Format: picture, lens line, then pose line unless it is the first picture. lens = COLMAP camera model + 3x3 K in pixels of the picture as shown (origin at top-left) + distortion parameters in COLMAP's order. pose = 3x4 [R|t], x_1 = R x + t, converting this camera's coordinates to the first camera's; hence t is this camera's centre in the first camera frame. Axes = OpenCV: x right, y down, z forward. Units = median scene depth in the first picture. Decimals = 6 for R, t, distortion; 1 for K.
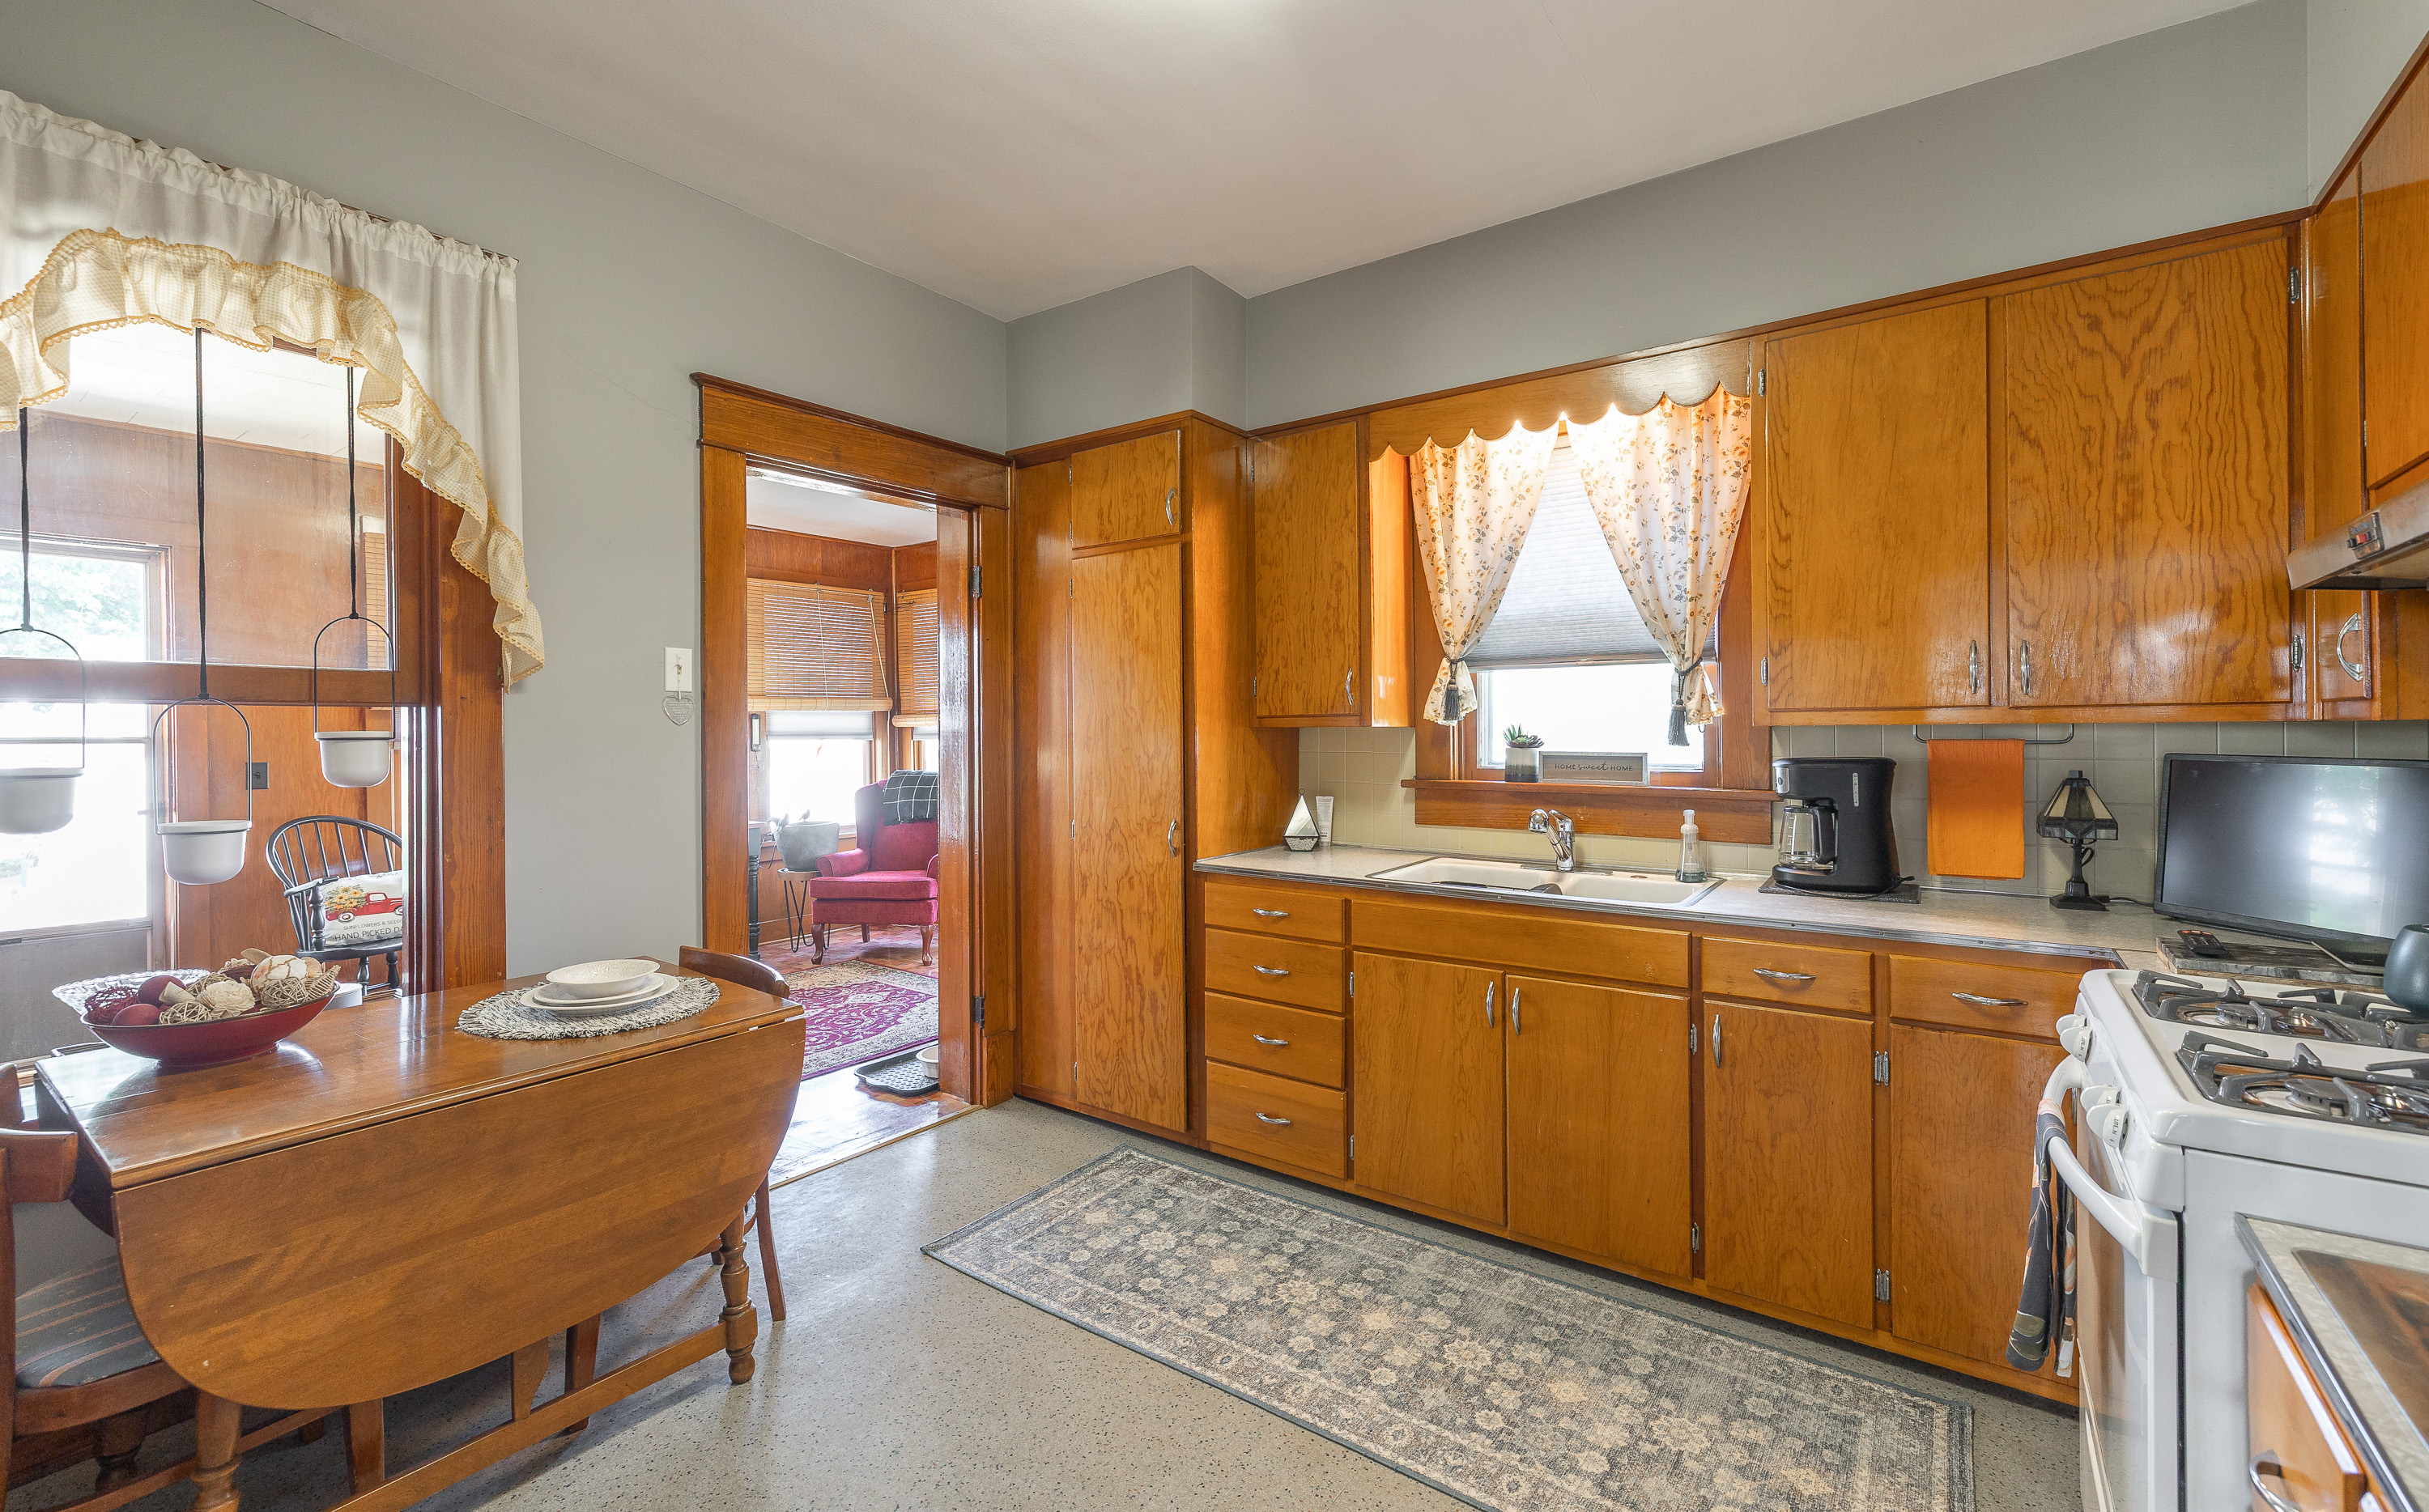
lens RADIAL K [[1021.0, 0, 1212.0], [0, 1021.0, 739.3], [0, 0, 1]] dist [0.001109, 0.000184]
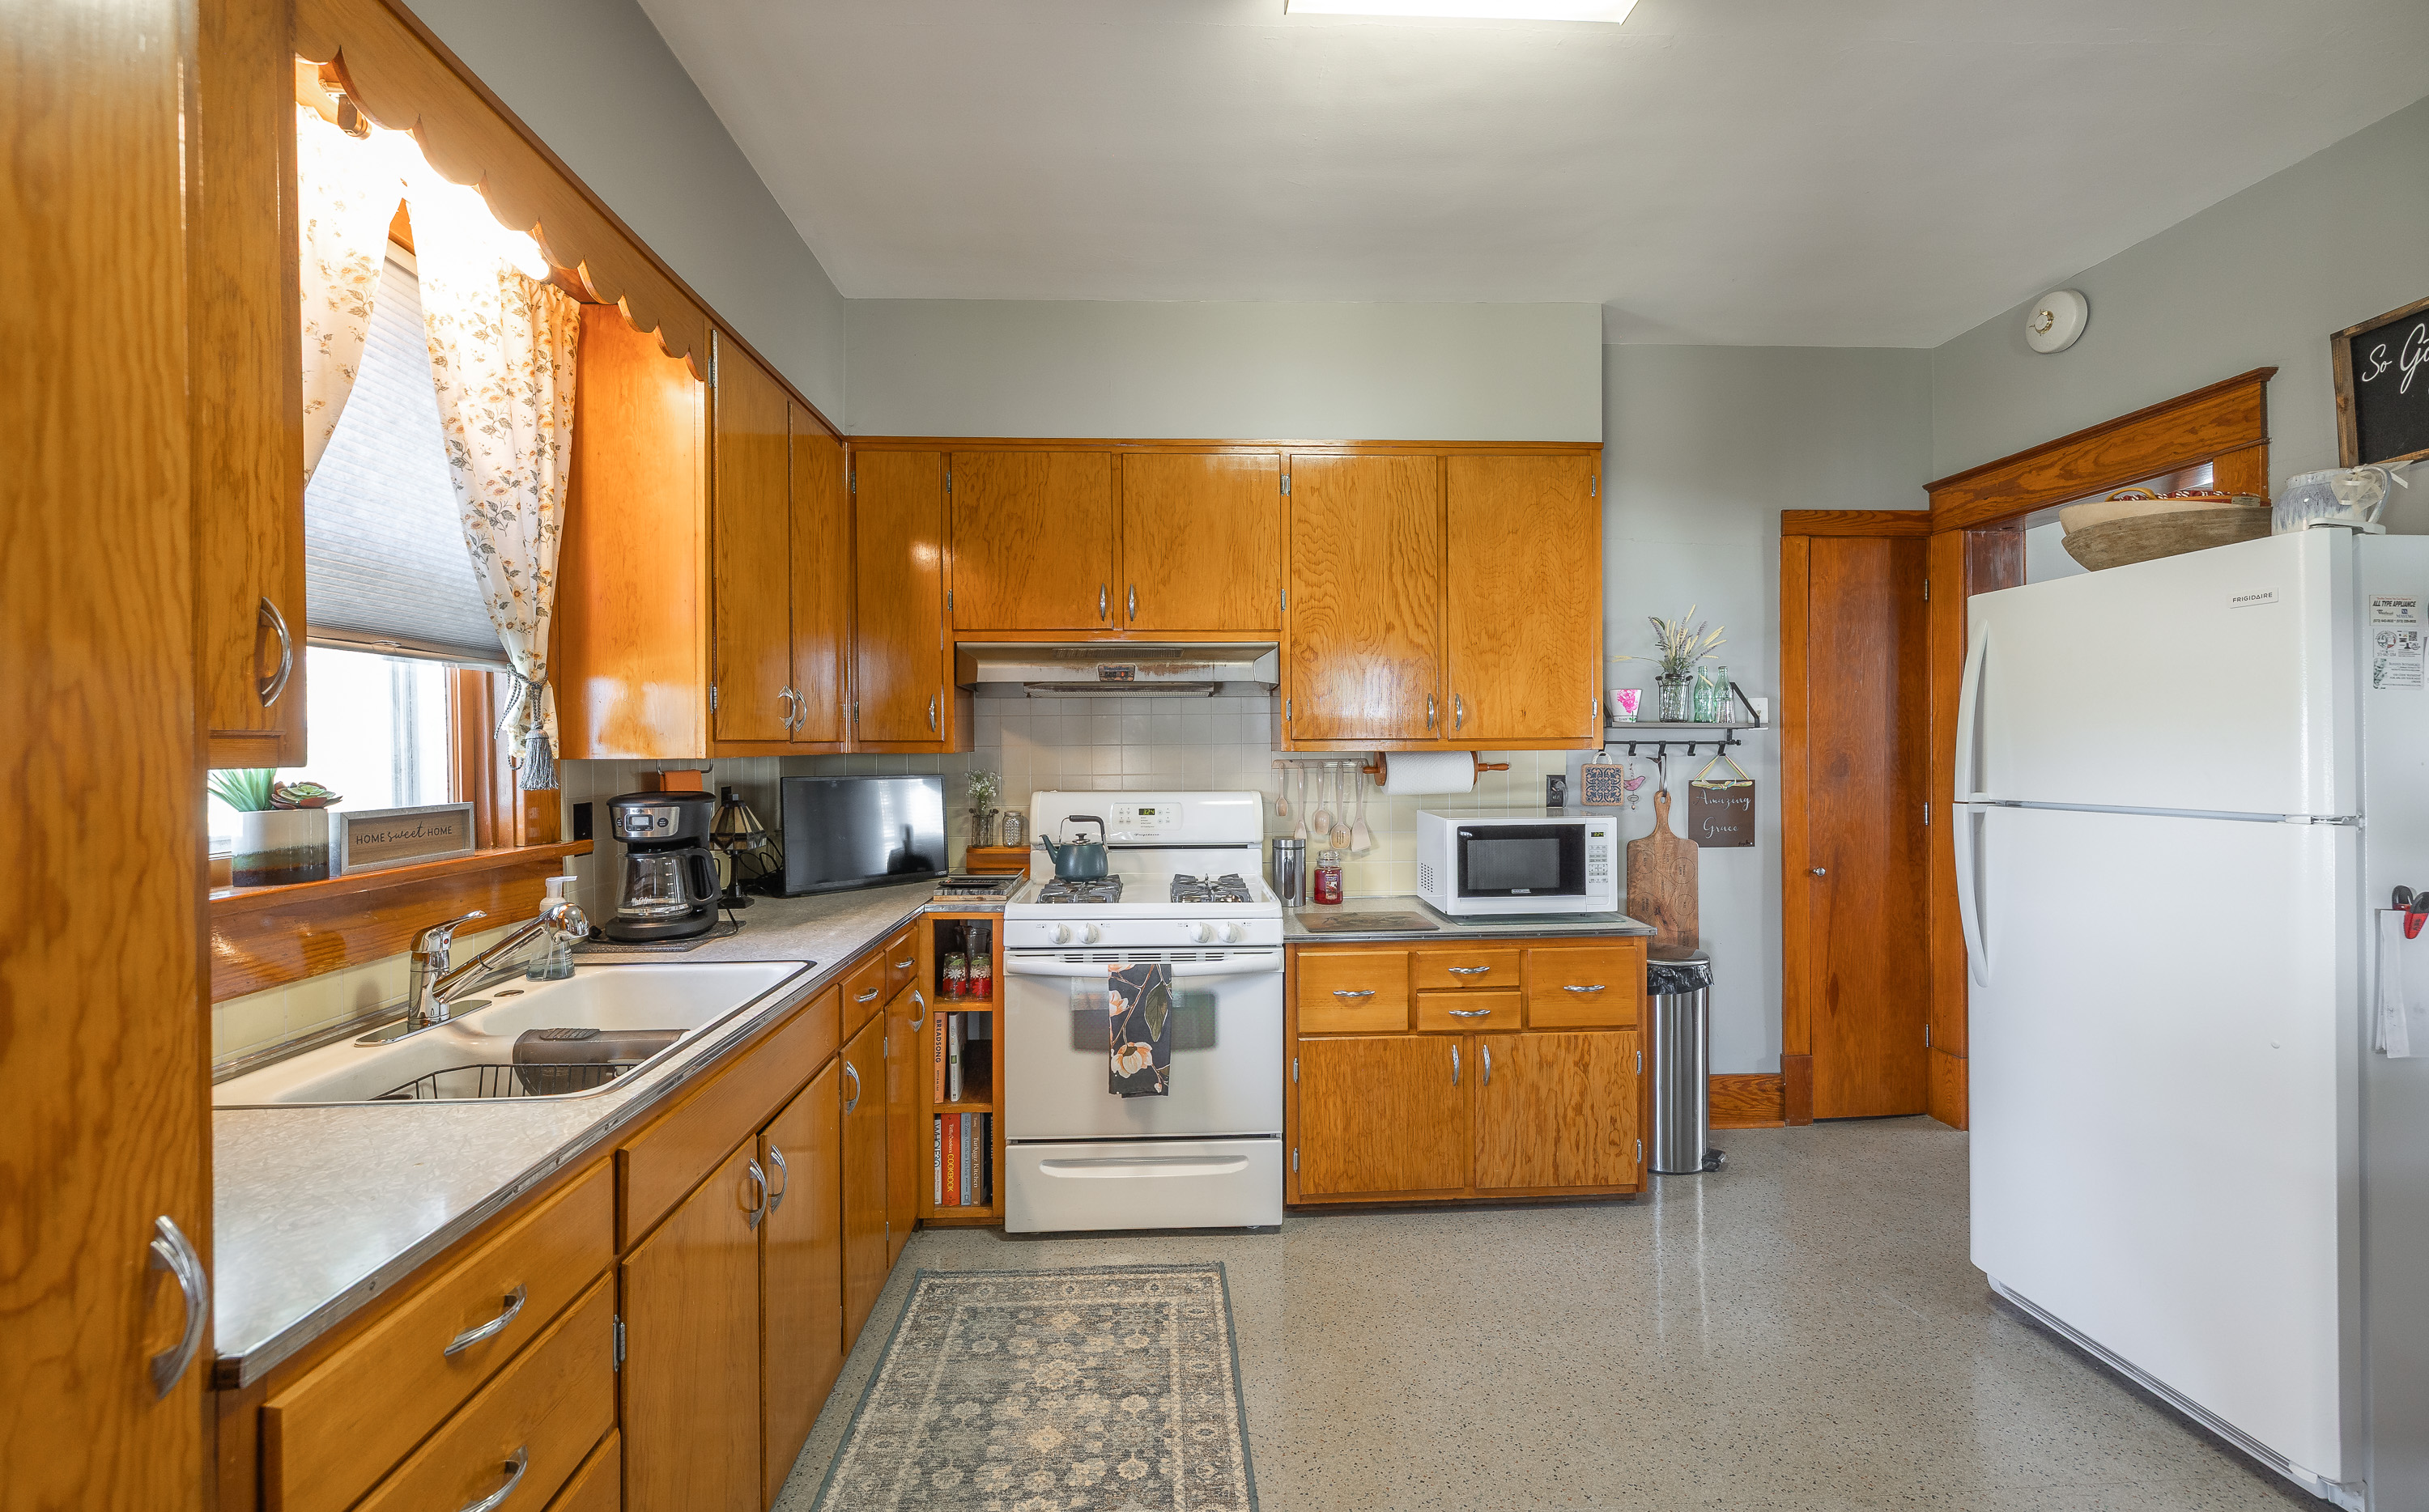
lens RADIAL K [[1023.9, 0, 1218.3], [0, 1023.9, 747.4], [0, 0, 1]] dist [0.000746, 0.000351]
pose [[-0.630983, 0.006873, 0.775766, -0.382867], [0.016515, 0.999853, 0.004574, -0.017633], [-0.775621, 0.015698, -0.631004, 1.088711]]
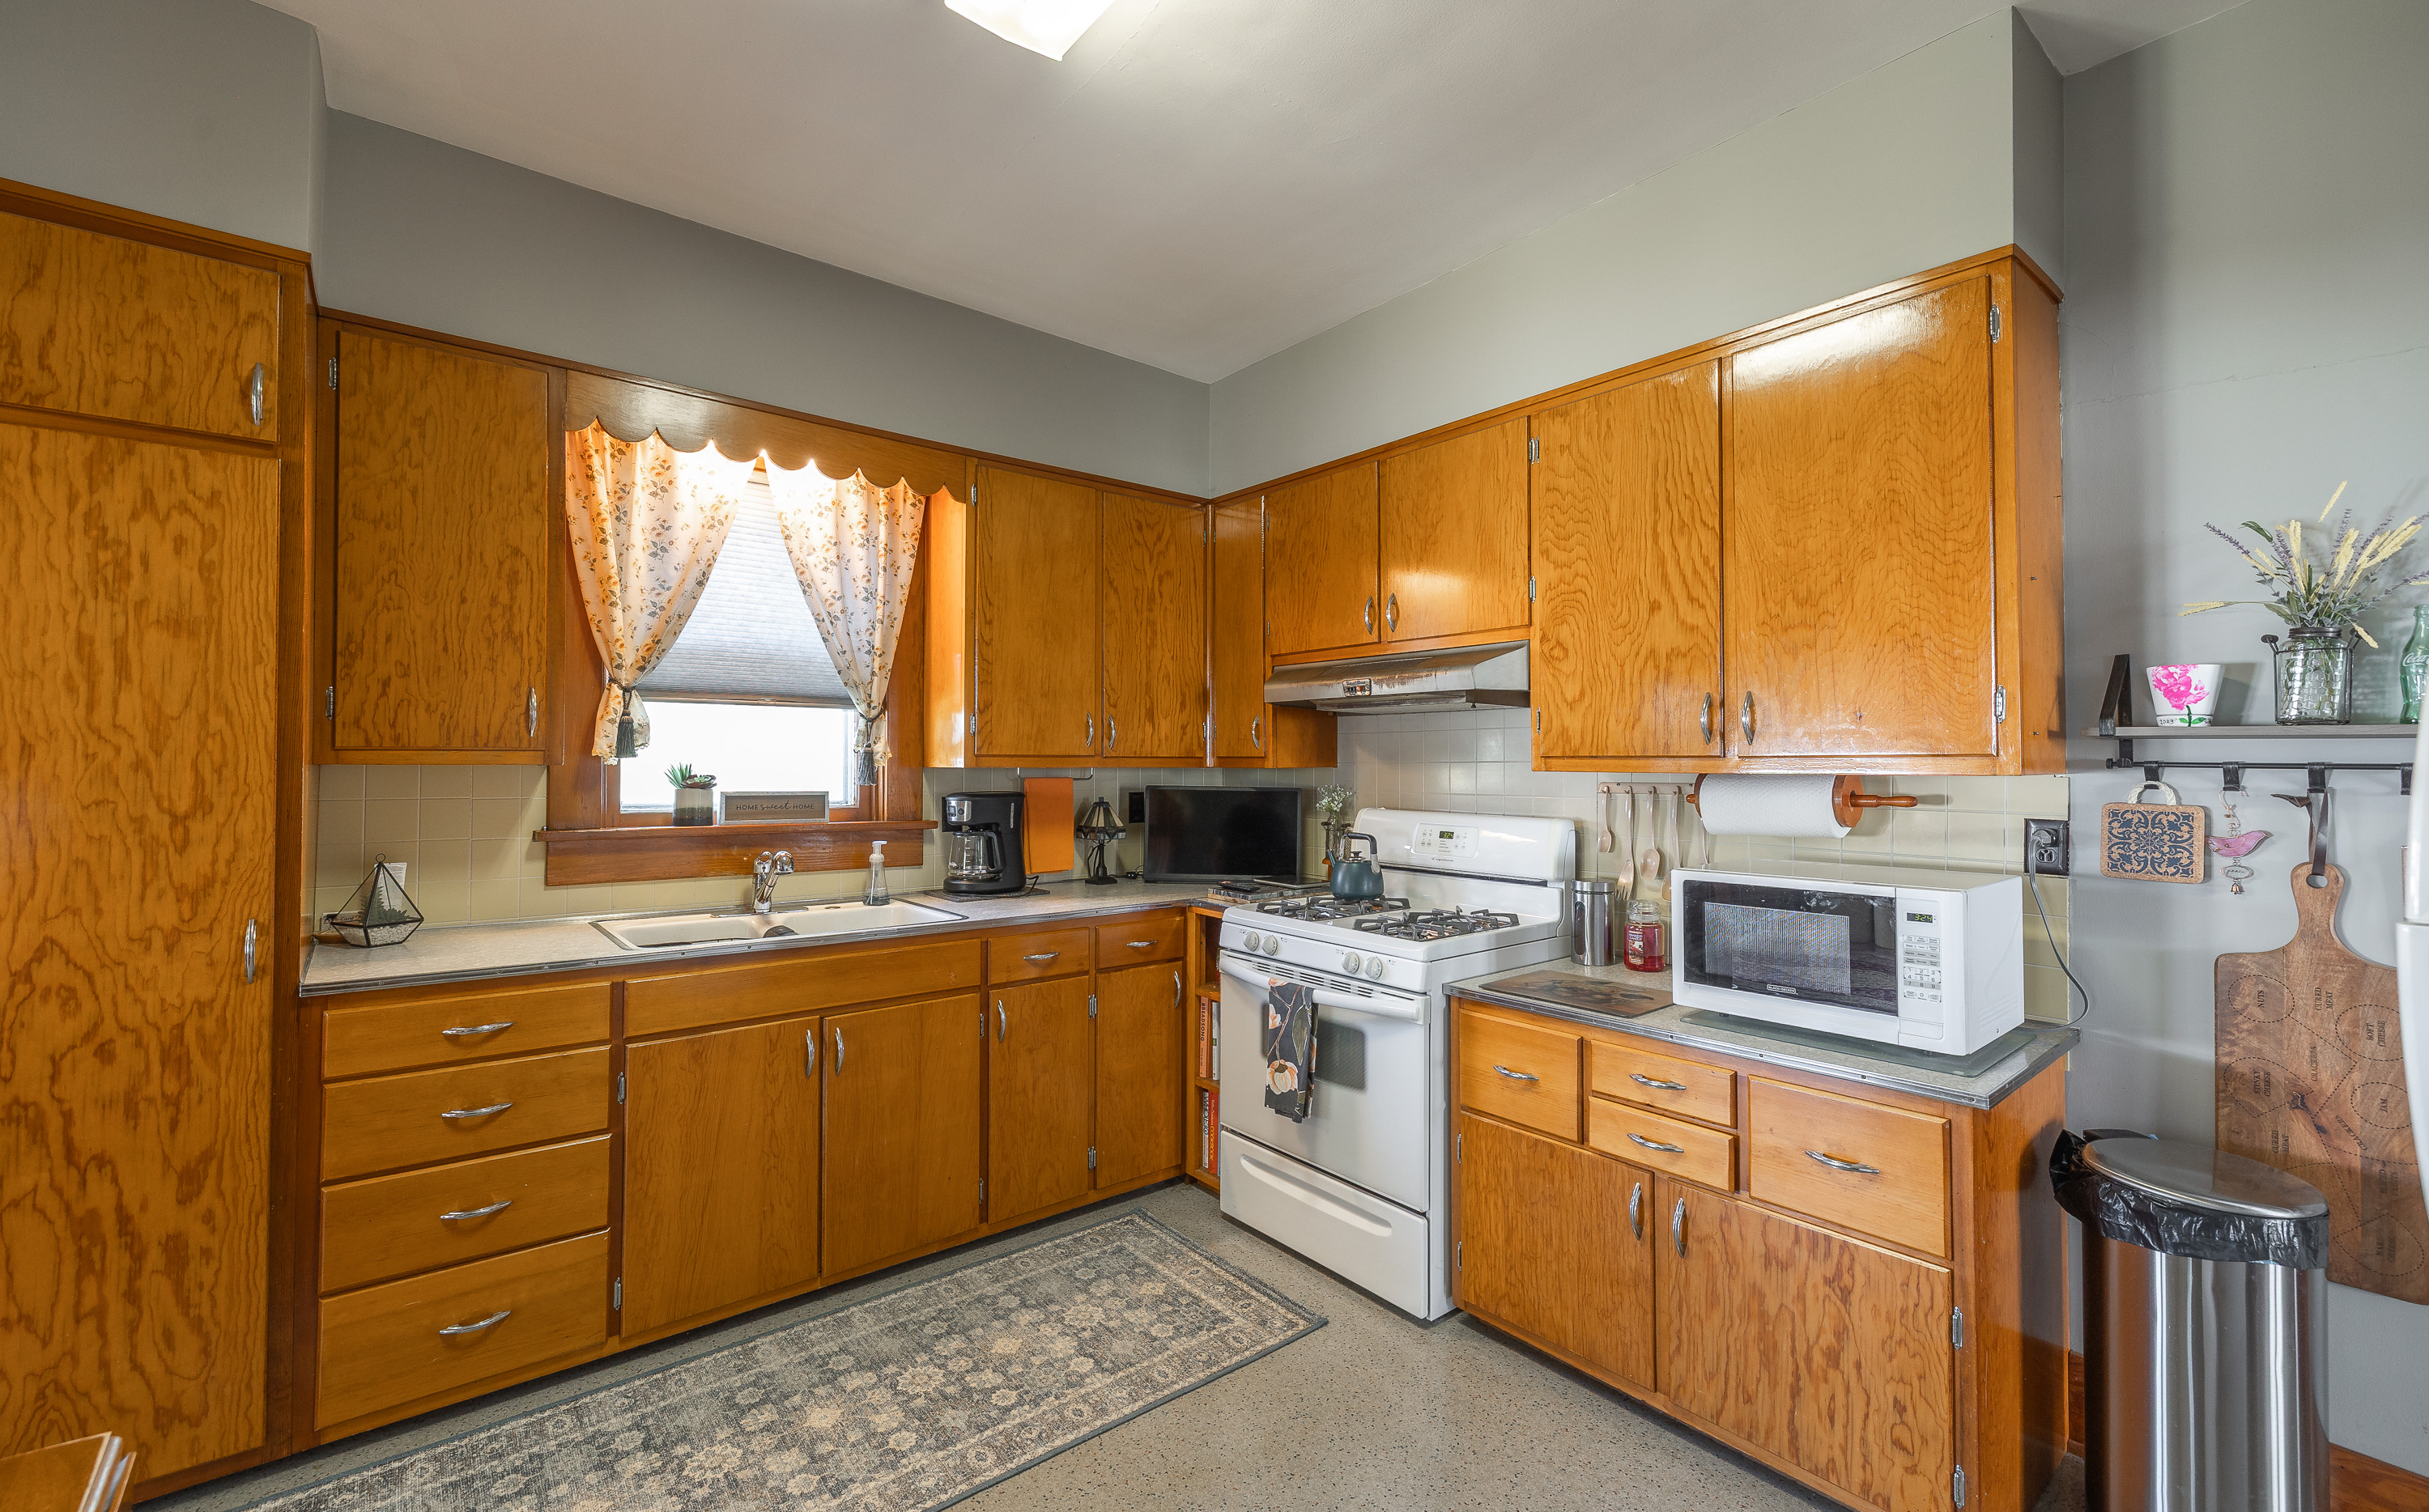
lens RADIAL K [[1023.9, 0, 1218.3], [0, 1023.9, 747.4], [0, 0, 1]] dist [0.000746, 0.000351]
pose [[0.254696, 0.022391, 0.966762, -0.533425], [0.002309, 0.999715, -0.023762, -0.006692], [-0.967018, 0.008284, 0.254572, 0.344985]]
